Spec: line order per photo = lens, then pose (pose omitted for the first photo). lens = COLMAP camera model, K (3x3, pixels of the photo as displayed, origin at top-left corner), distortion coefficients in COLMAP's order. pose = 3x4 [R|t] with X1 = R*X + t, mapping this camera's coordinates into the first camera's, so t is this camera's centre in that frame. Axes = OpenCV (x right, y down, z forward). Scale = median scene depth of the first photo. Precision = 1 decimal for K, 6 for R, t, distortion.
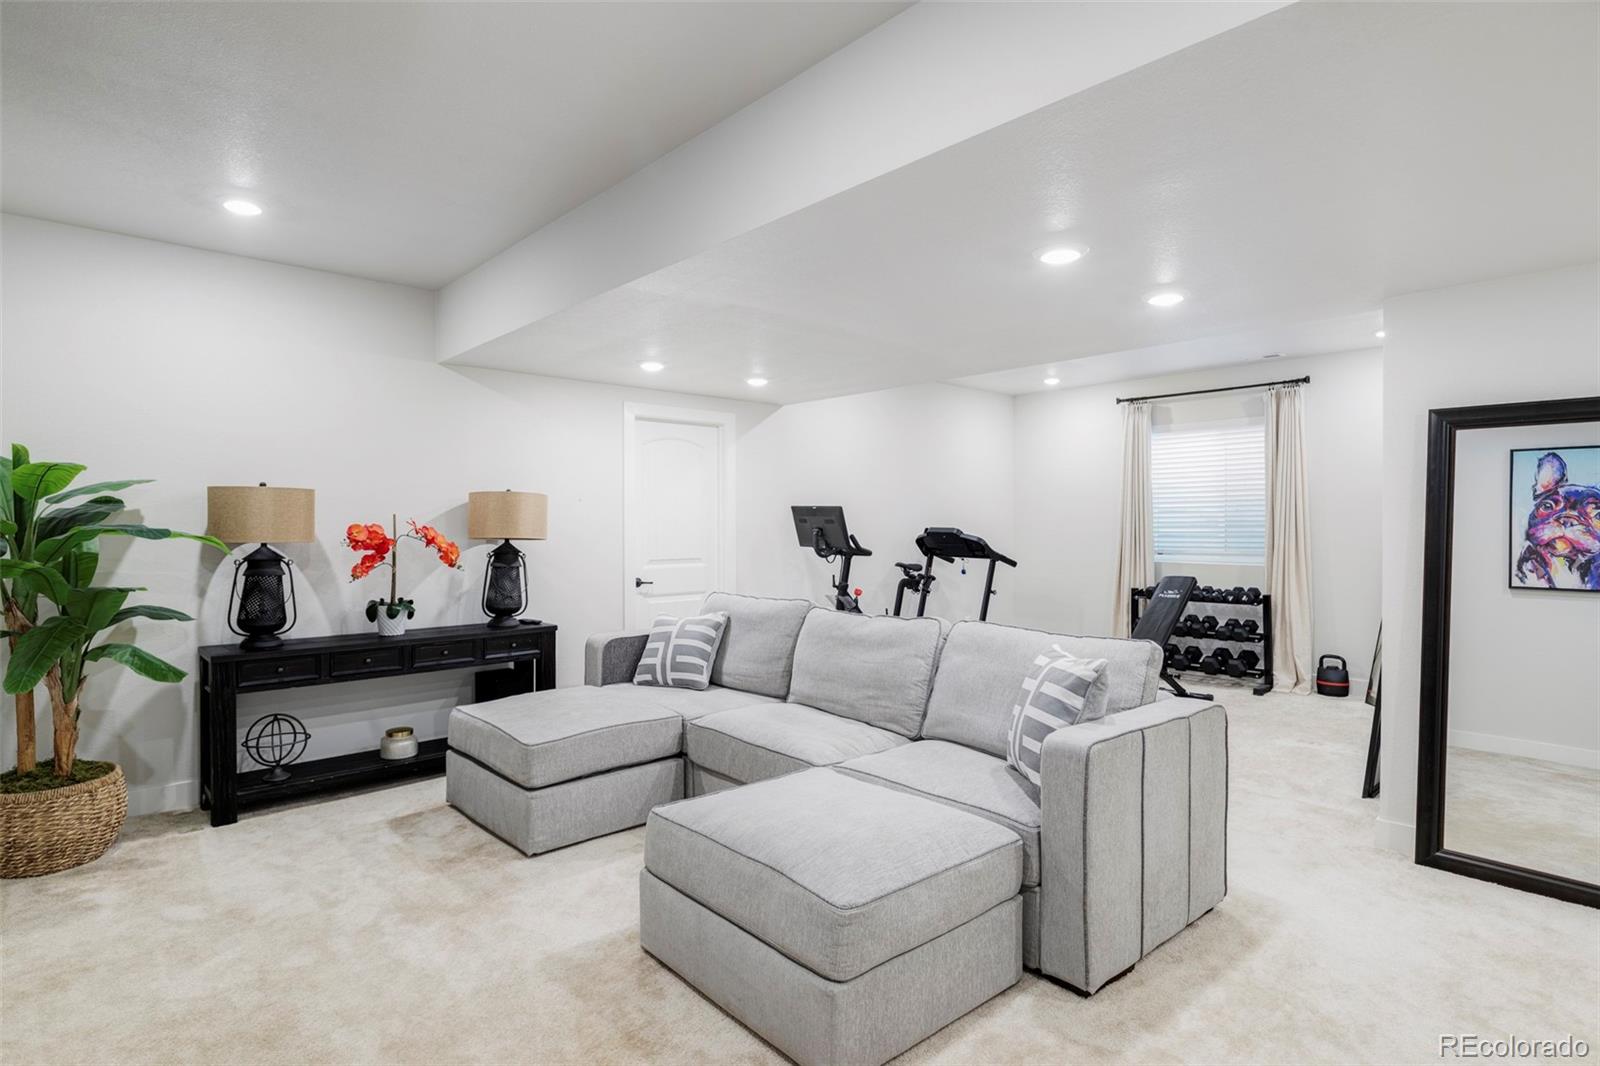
lens RADIAL K [[861.1, 0, 798.9], [0, 861.1, 531.2], [0, 0, 1]] dist [-0.001295, -0.000175]
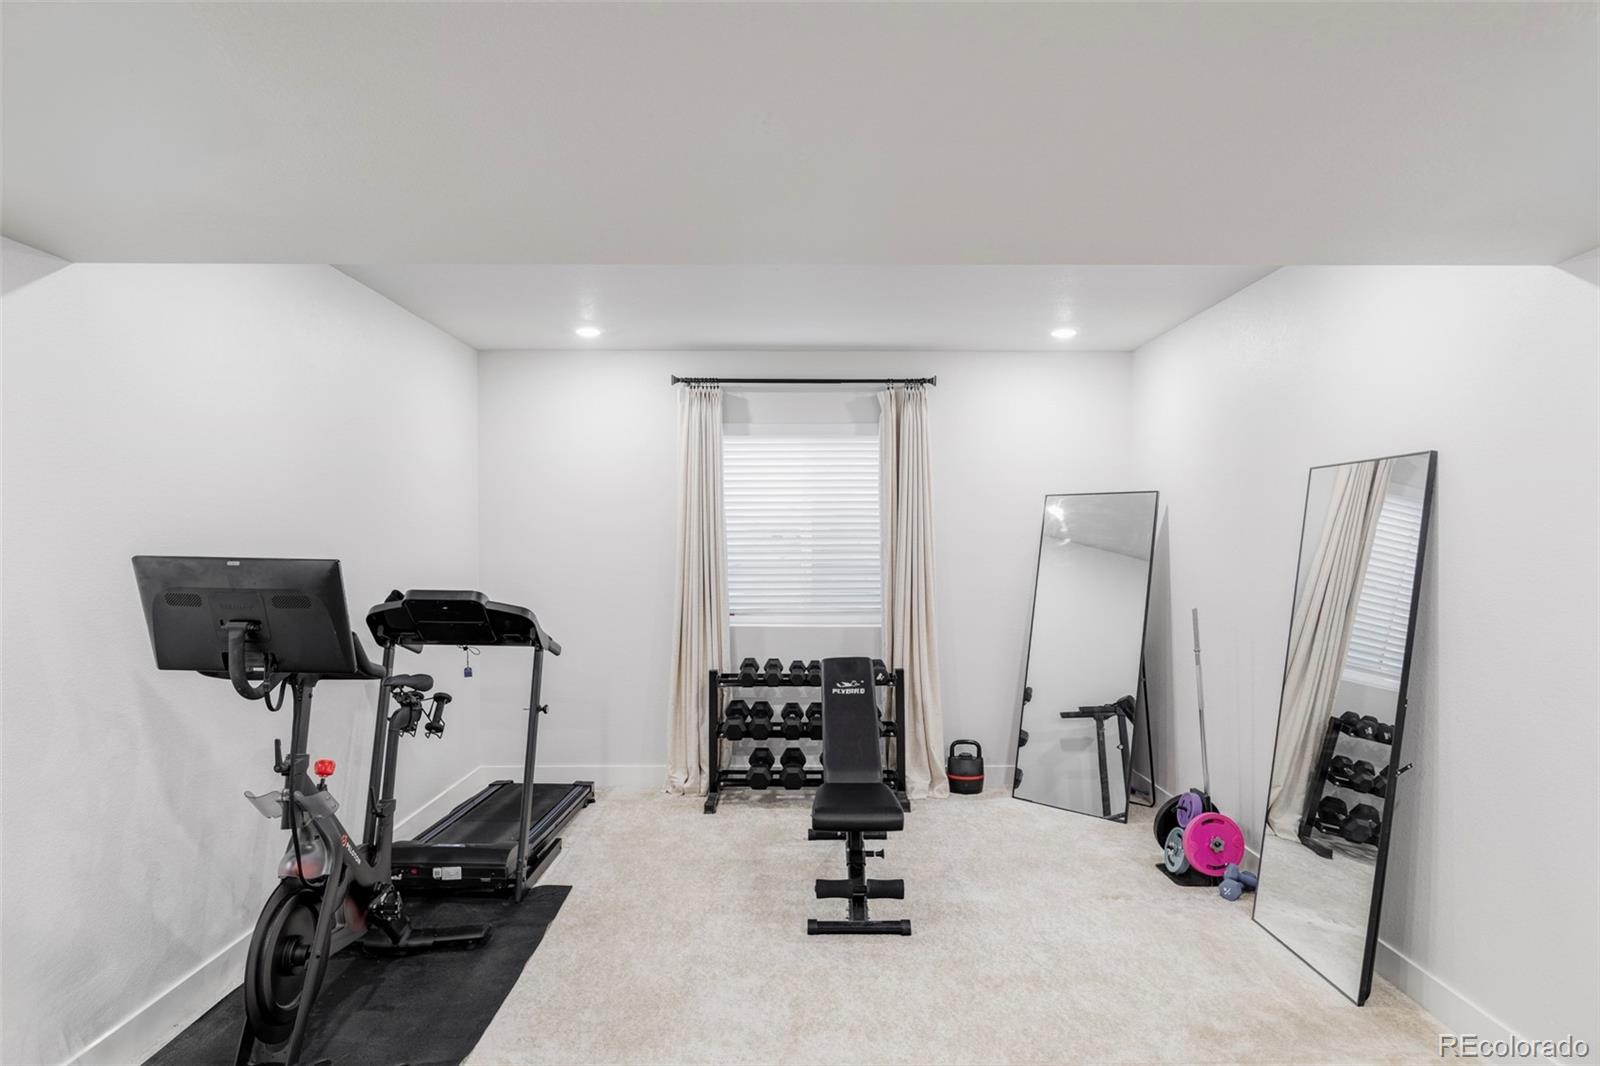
lens RADIAL K [[960.3, 0, 801.6], [0, 960.3, 541.8], [0, 0, 1]] dist [0.046060, 0.000558]
pose [[0.655995, -0.001965, 0.754763, -0.124923], [0.005165, 0.999985, -0.001885, -0.031980], [-0.754748, 0.005135, 0.655995, 0.516853]]
